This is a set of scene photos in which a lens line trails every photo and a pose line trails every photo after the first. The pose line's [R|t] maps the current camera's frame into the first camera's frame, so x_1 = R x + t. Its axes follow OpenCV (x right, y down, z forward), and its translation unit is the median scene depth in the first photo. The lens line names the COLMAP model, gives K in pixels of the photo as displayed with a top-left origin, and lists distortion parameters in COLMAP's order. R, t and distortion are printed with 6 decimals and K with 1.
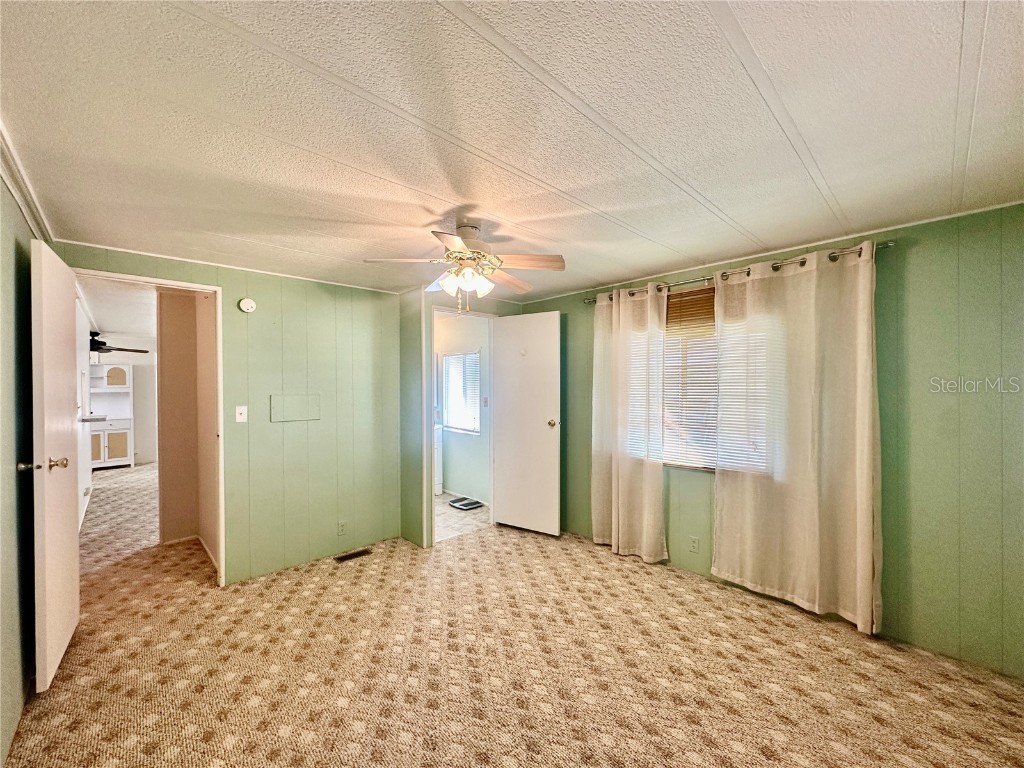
lens RADIAL K [[407.8, 0, 513.5], [0, 407.8, 382.8], [0, 0, 1]] dist [-0.003466, 0.000110]
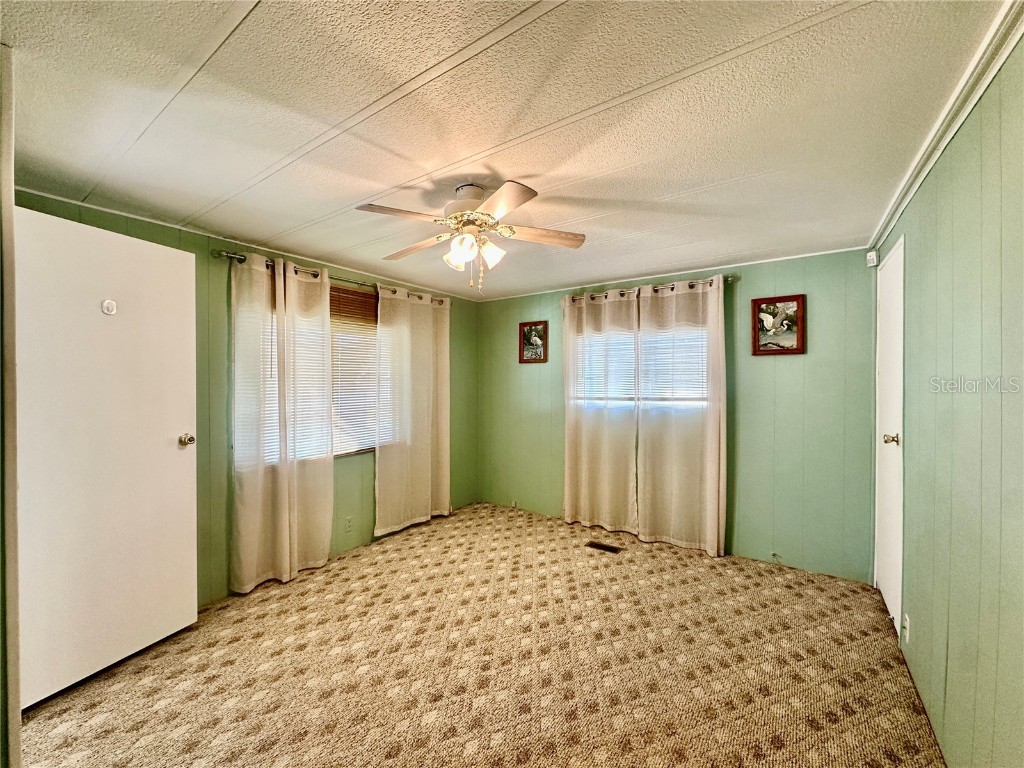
lens RADIAL K [[407.8, 0, 509.4], [0, 407.8, 386.5], [0, 0, 1]] dist [-0.003466, 0.000110]
pose [[-0.195014, -0.012821, 0.980717, -0.791191], [0.000657, 0.999913, 0.013203, 0.018275], [-0.980800, 0.003219, -0.194989, 0.896586]]
